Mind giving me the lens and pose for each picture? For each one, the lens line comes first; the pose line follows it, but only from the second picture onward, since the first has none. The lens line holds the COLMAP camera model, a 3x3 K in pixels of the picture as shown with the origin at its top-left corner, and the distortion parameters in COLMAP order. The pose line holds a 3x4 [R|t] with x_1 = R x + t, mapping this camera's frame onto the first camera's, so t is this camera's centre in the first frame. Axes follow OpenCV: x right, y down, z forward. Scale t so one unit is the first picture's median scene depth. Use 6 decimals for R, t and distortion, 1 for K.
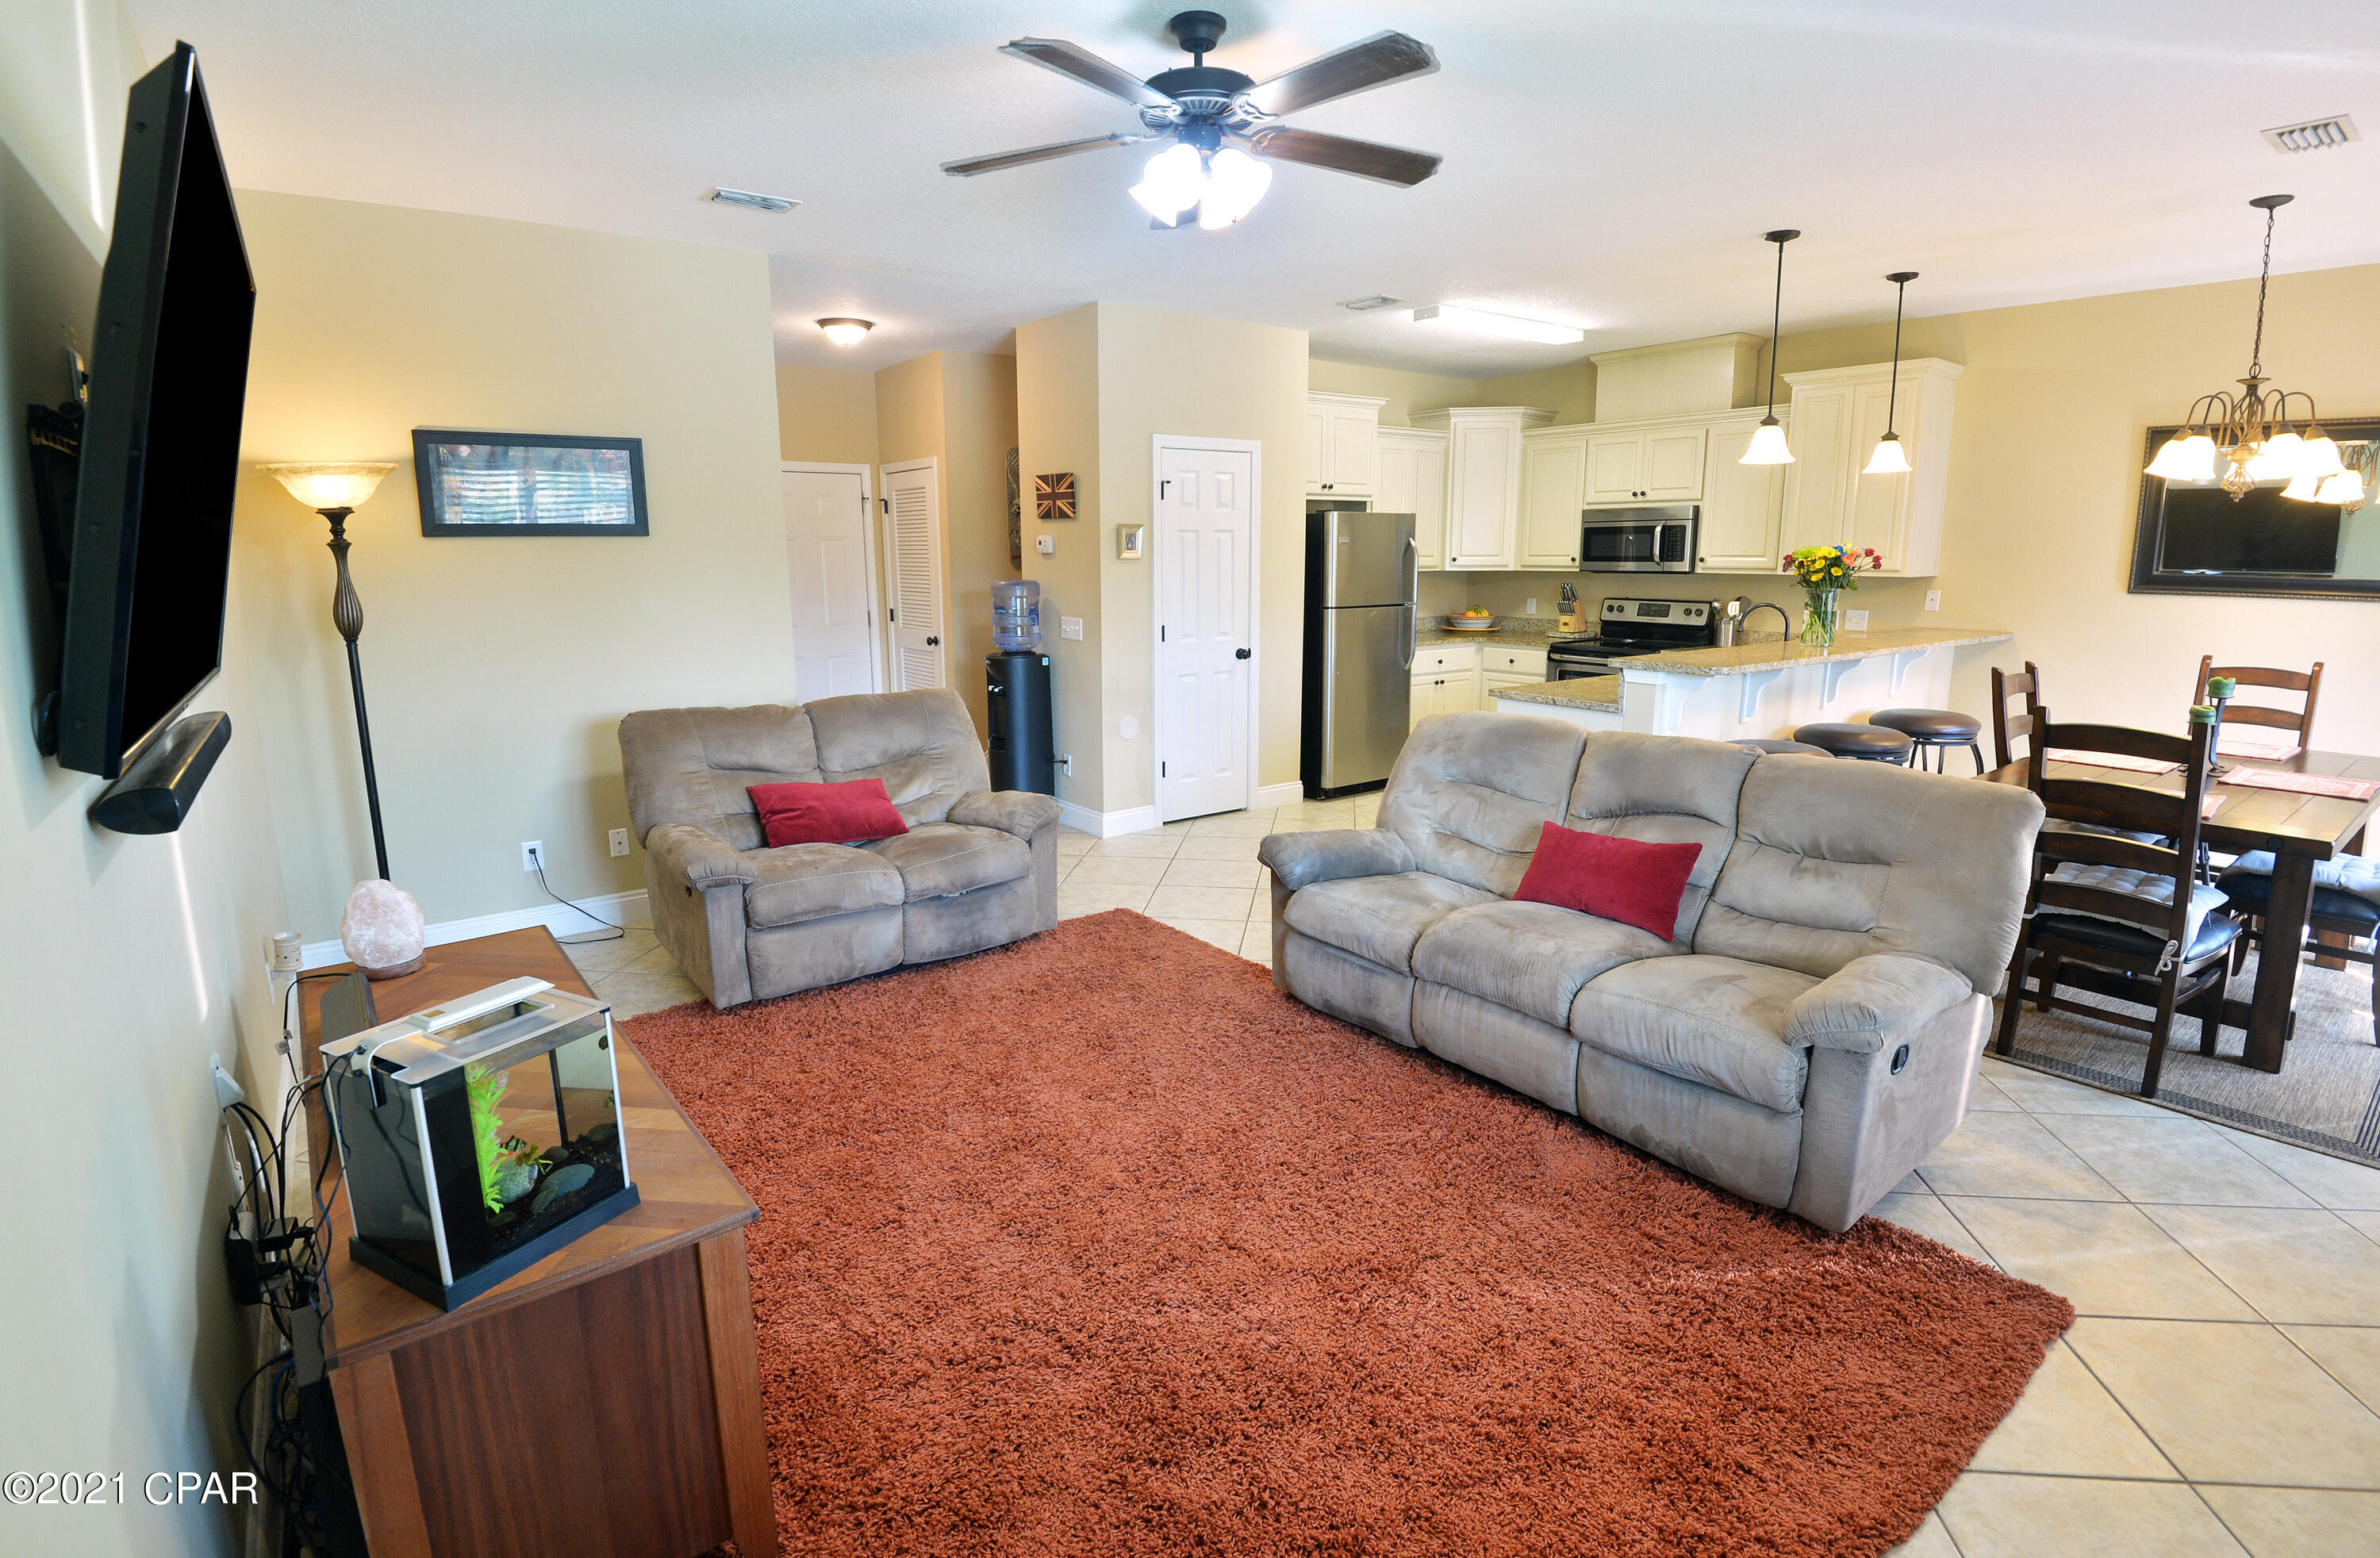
lens RADIAL K [[1098.2, 0, 1171.3], [0, 1098.2, 772.7], [0, 0, 1]] dist [-0.042729, -0.001015]
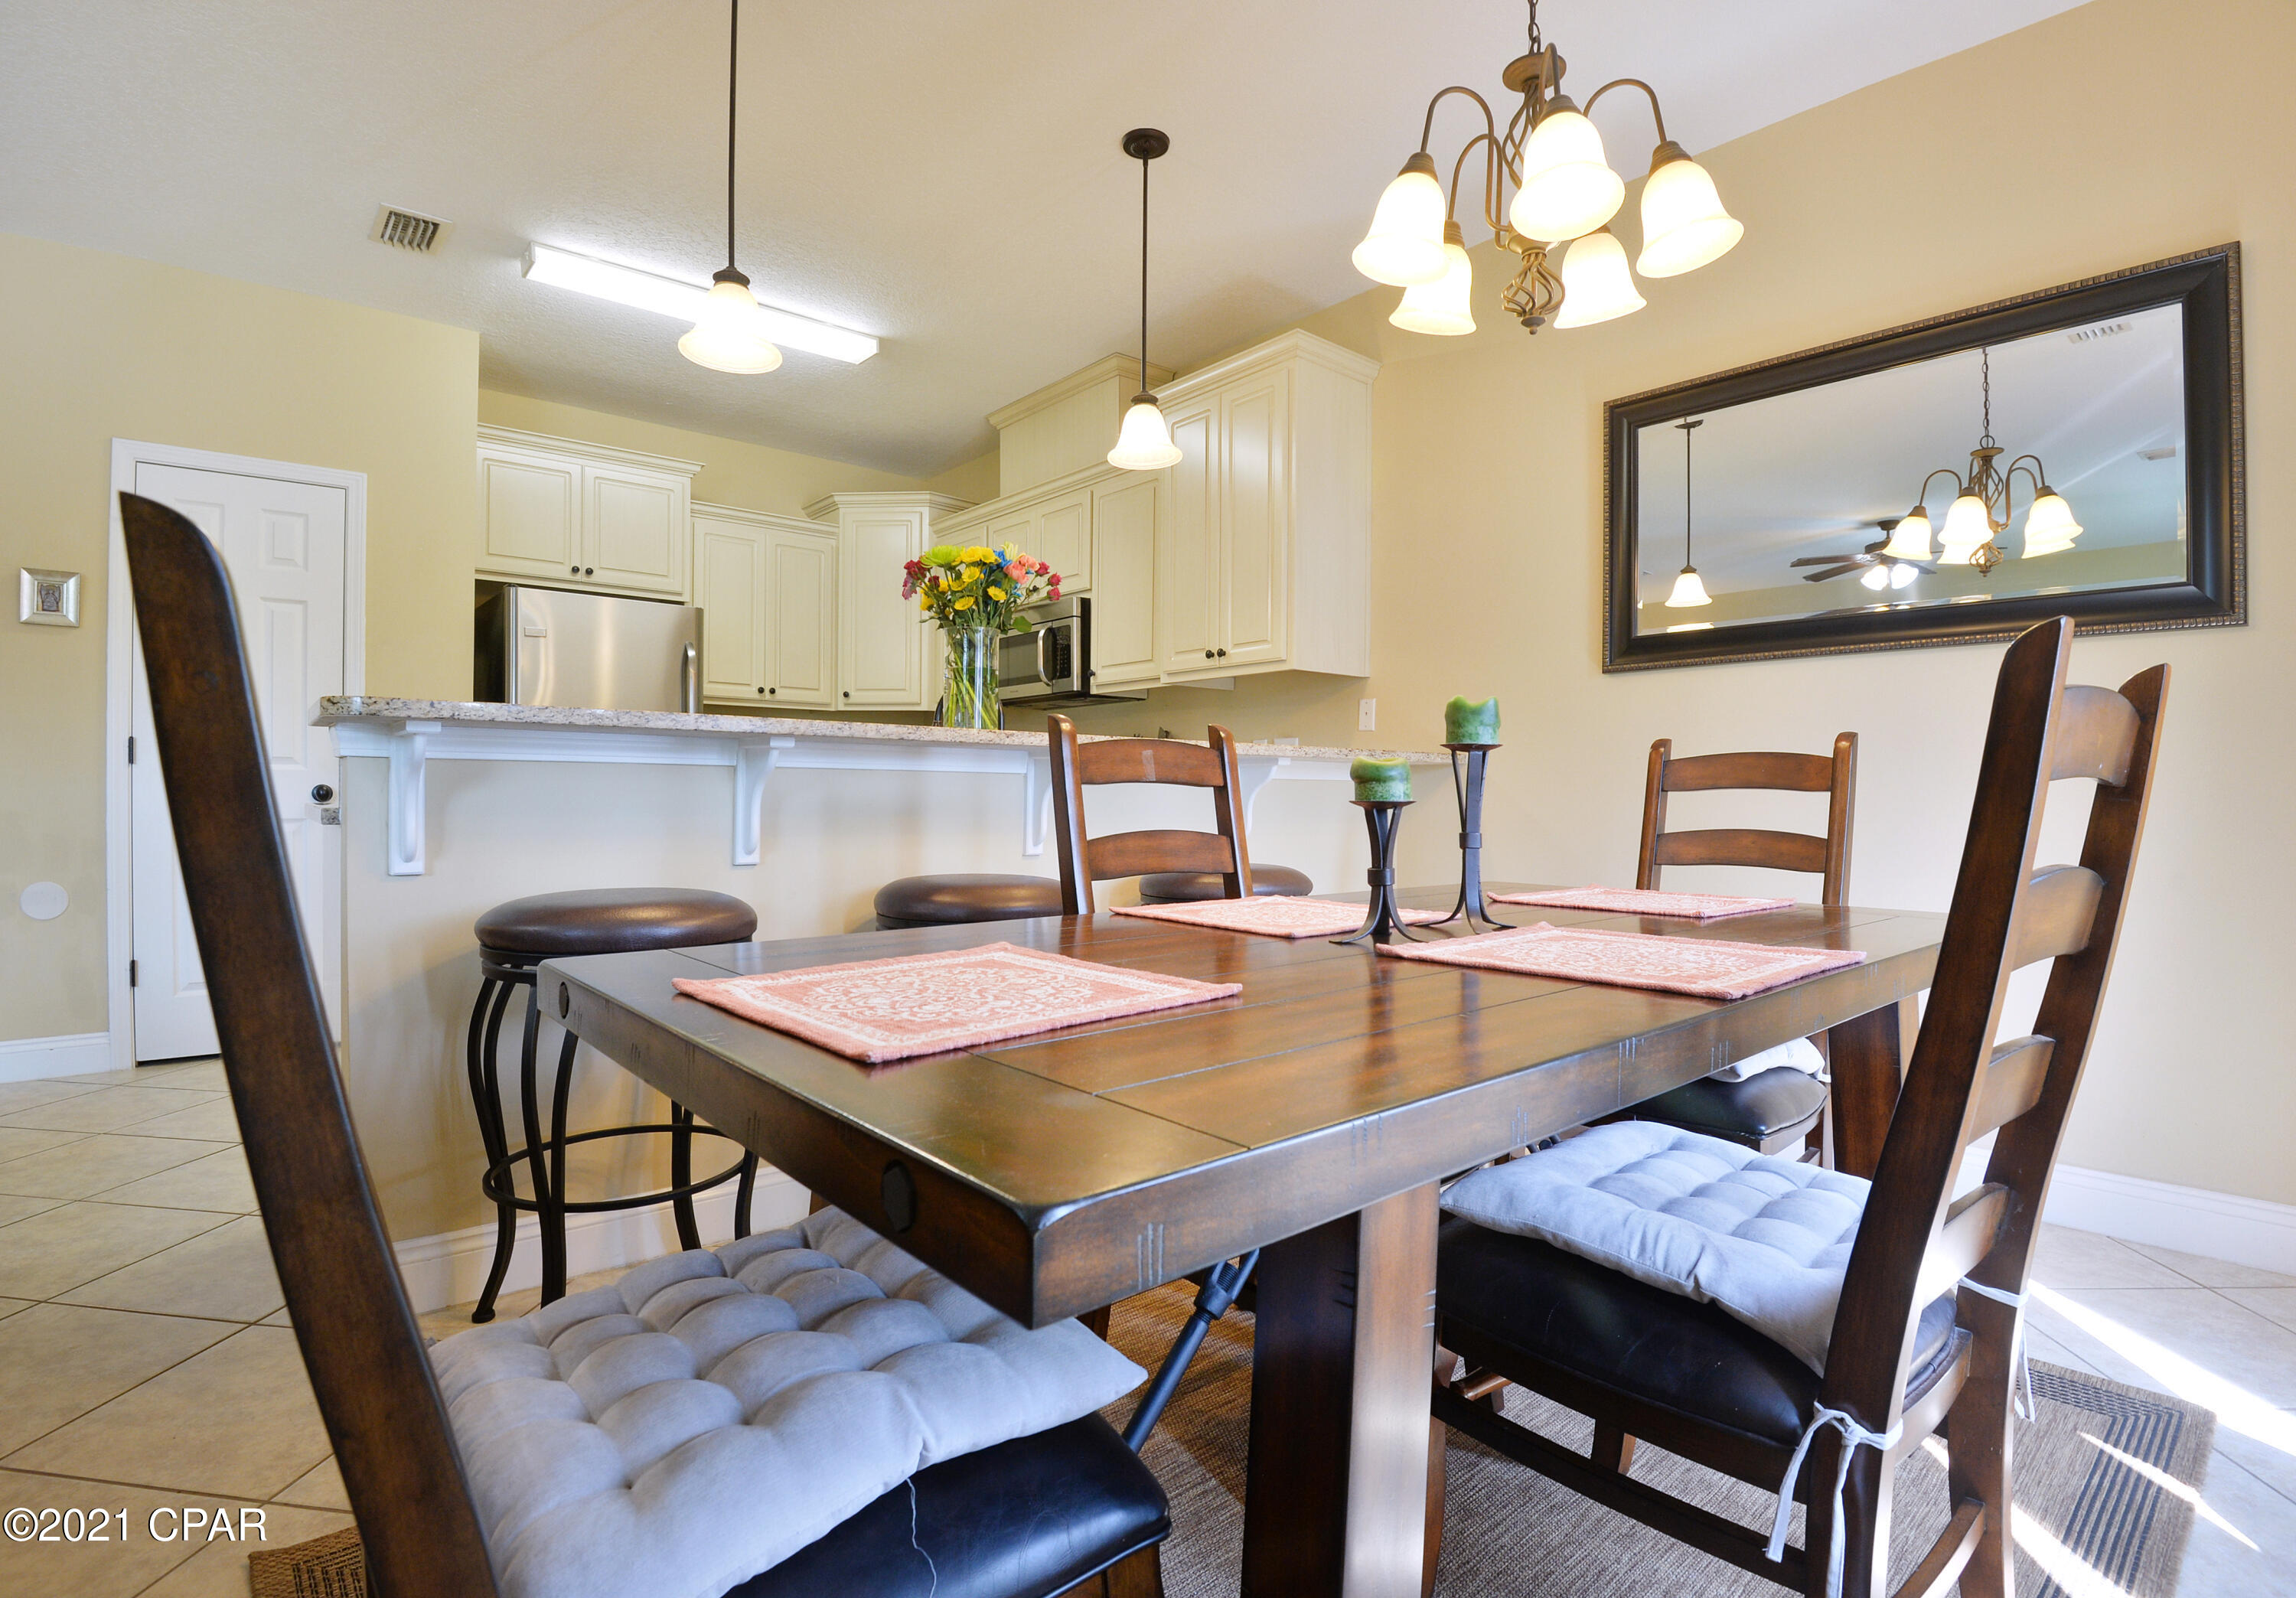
lens RADIAL K [[1099.7, 0, 1131.0], [0, 1099.7, 809.7], [0, 0, 1]] dist [-0.000238, -0.028000]
pose [[0.996883, 0.013026, 0.077807, 0.455857], [0.001289, 0.983452, -0.181162, 0.015151], [-0.078879, 0.180698, 0.980371, 0.327137]]
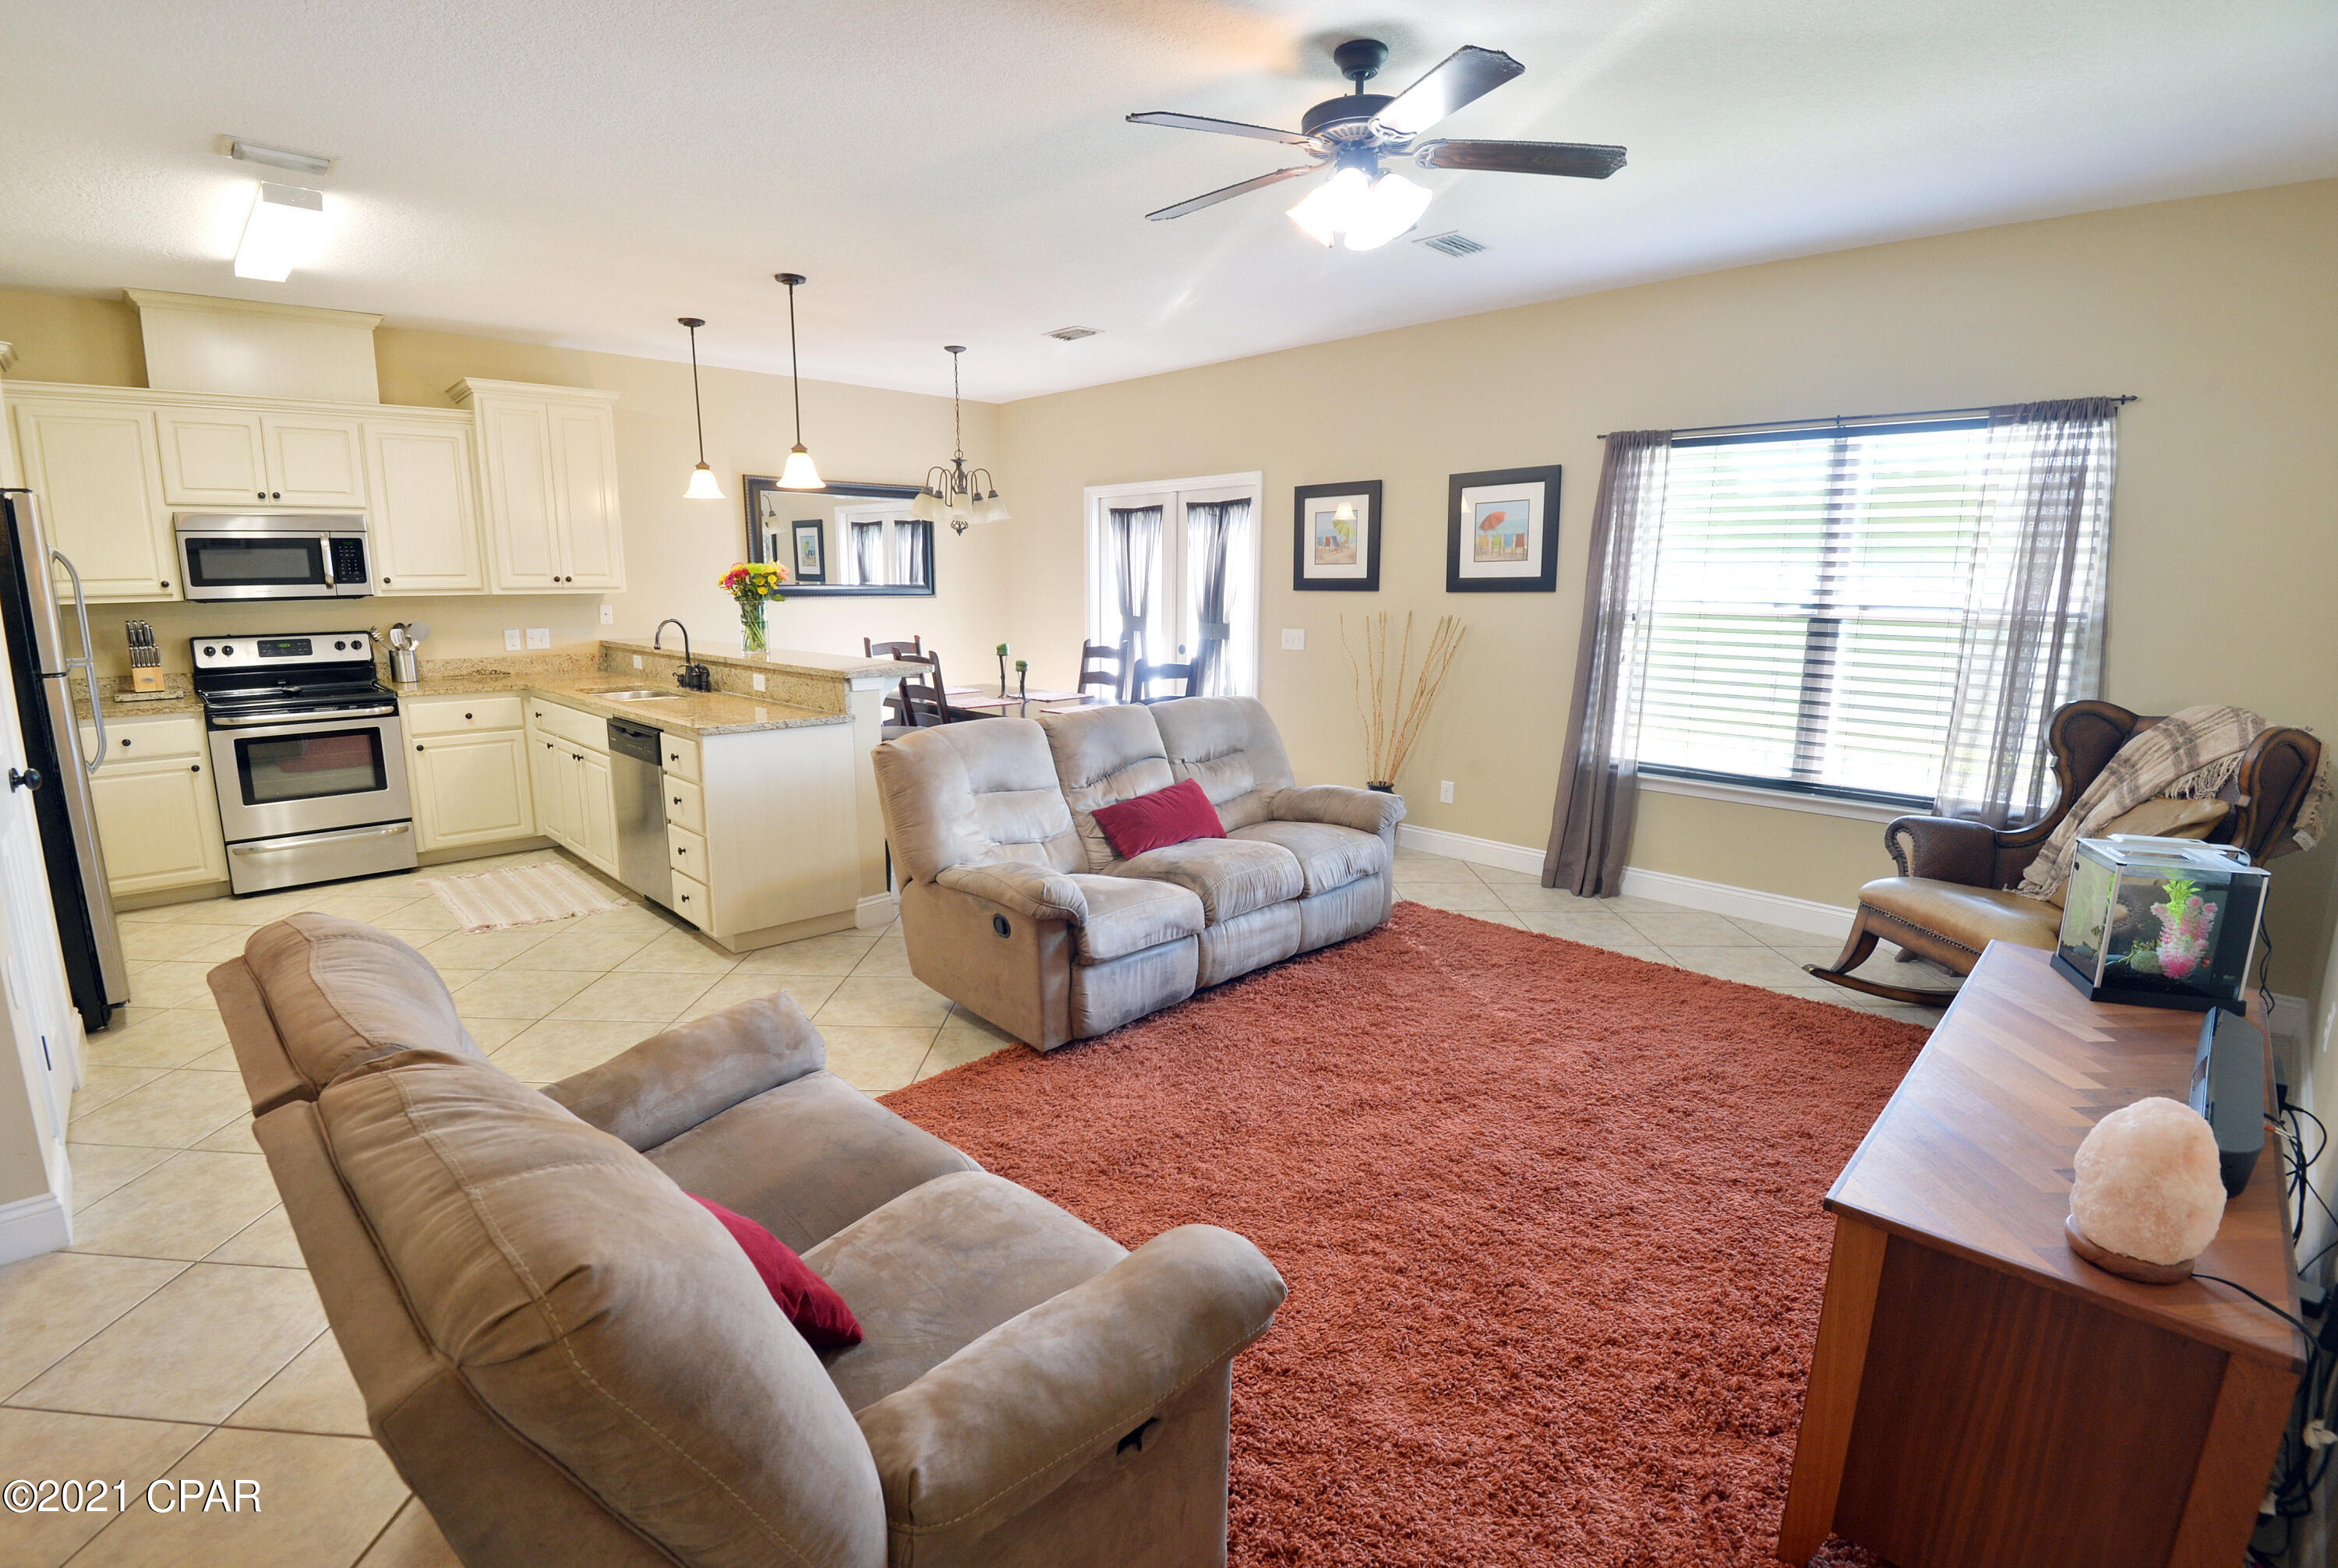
lens RADIAL K [[1100.9, 0, 1114.1], [0, 1100.9, 793.3], [0, 0, 1]] dist [-0.051952, -0.000695]
pose [[-0.119218, -0.183842, 0.975699, -0.412452], [0.192676, 0.959742, 0.204378, -0.098083], [-0.973993, 0.212360, -0.078997, 0.545984]]
